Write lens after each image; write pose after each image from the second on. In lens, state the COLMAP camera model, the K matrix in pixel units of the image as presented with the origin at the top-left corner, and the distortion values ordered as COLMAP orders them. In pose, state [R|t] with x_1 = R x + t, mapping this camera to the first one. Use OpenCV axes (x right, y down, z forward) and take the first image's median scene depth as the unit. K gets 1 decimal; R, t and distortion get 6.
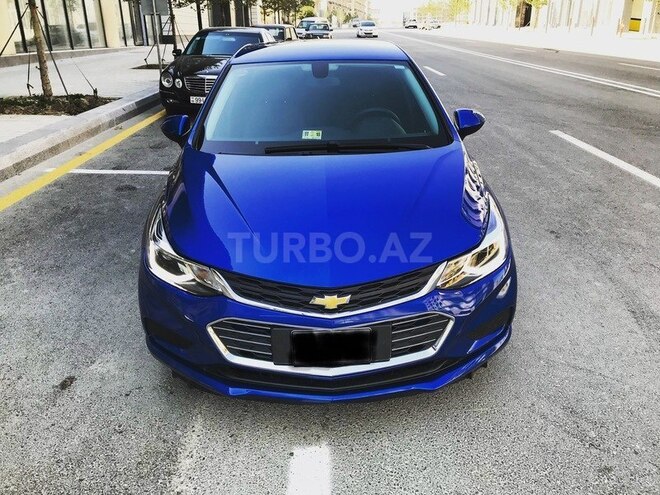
lens RADIAL K [[533.8, 0, 327.7], [0, 533.8, 246.8], [0, 0, 1]] dist [0.007560, 0.001137]
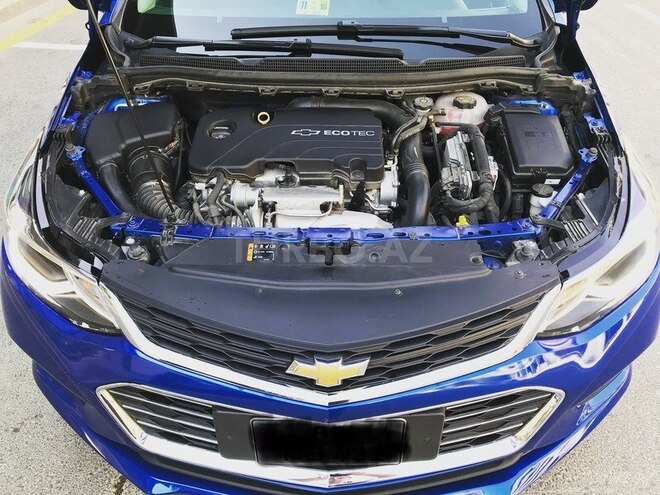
lens RADIAL K [[533.8, 0, 327.7], [0, 533.8, 246.8], [0, 0, 1]] dist [0.007560, 0.001137]
pose [[0.999171, 0.035594, -0.019742, 0.010184], [-0.030328, 0.974545, 0.222130, -0.115974], [0.027146, -0.221347, 0.974817, 0.512981]]
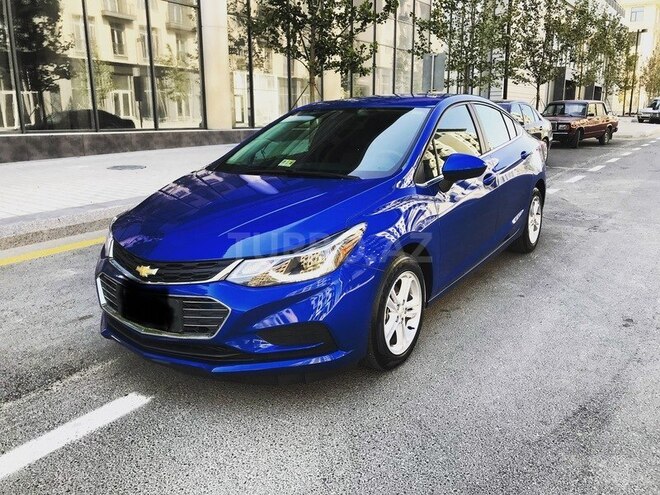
lens RADIAL K [[533.8, 0, 327.7], [0, 533.8, 246.8], [0, 0, 1]] dist [0.007560, 0.001137]
pose [[0.818442, 0.140358, -0.557182, 1.000846], [-0.215990, 0.973739, -0.071976, 0.043262], [0.532447, 0.179254, 0.827265, 0.167786]]
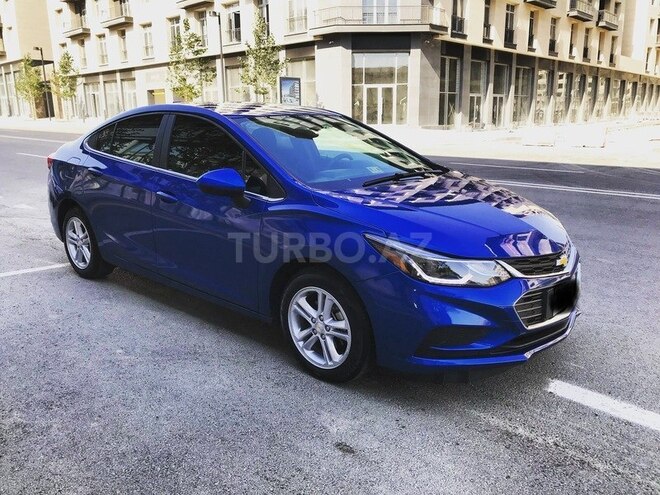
lens RADIAL K [[533.8, 0, 327.7], [0, 533.8, 246.8], [0, 0, 1]] dist [0.007560, 0.001137]
pose [[0.680445, -0.168159, 0.713244, -1.344605], [0.276744, 0.960207, -0.037633, -0.049537], [-0.678533, 0.222993, 0.699905, 0.405822]]
